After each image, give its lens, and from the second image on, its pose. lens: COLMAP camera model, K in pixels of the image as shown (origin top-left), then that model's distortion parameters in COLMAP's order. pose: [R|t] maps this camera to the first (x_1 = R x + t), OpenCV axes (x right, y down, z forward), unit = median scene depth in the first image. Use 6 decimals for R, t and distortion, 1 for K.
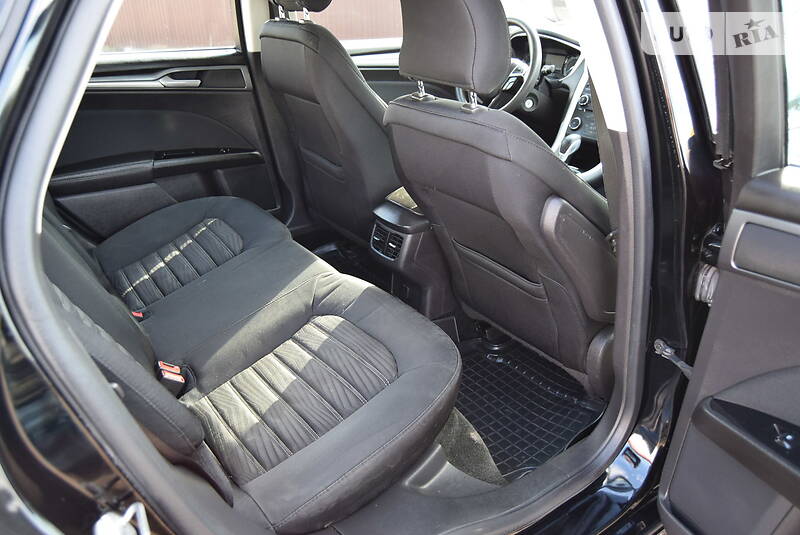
lens RADIAL K [[617.1, 0, 400.0], [0, 617.1, 267.5], [0, 0, 1]] dist [-0.013974, 0.000924]
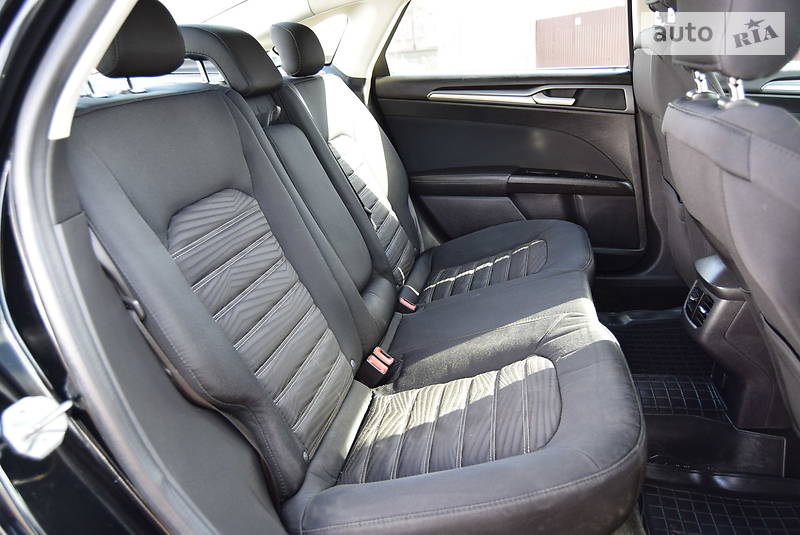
lens RADIAL K [[617.1, 0, 400.0], [0, 617.1, 267.5], [0, 0, 1]] dist [-0.013974, 0.000924]
pose [[0.695542, 0.209125, -0.687378, 0.205774], [-0.264305, 0.964092, 0.025867, -0.006452], [0.668105, 0.163685, 0.725839, 0.179744]]
